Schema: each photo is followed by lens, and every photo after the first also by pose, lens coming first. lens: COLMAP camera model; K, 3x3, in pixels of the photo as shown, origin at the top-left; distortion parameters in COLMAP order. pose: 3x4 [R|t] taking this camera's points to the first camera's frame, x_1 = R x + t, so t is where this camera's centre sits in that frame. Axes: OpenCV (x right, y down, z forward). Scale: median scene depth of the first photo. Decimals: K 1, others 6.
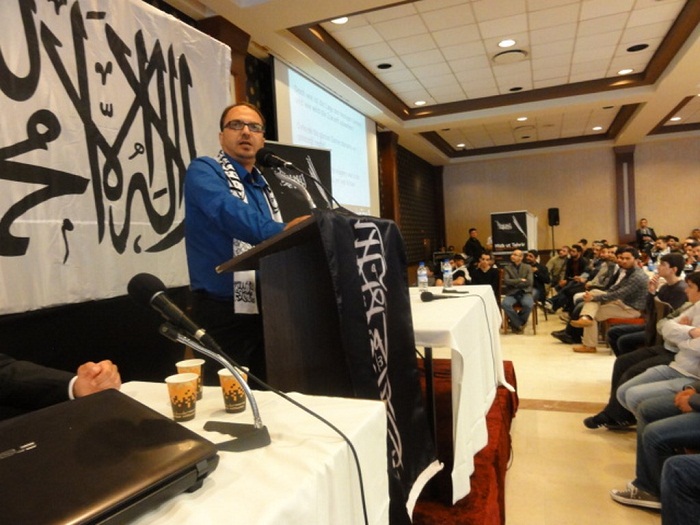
lens RADIAL K [[493.6, 0, 350.0], [0, 493.6, 262.5], [0, 0, 1]] dist [-0.003166, 0.005878]
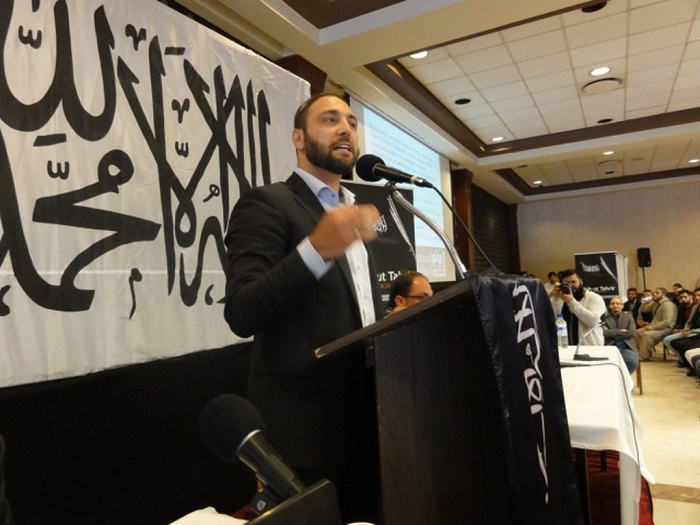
lens RADIAL K [[493.6, 0, 350.0], [0, 493.6, 262.5], [0, 0, 1]] dist [-0.003166, 0.005878]
pose [[0.992215, 0.001598, -0.124529, -0.062328], [-0.011297, 0.996950, -0.077218, -0.029156], [0.124026, 0.078024, 0.989207, 0.133928]]
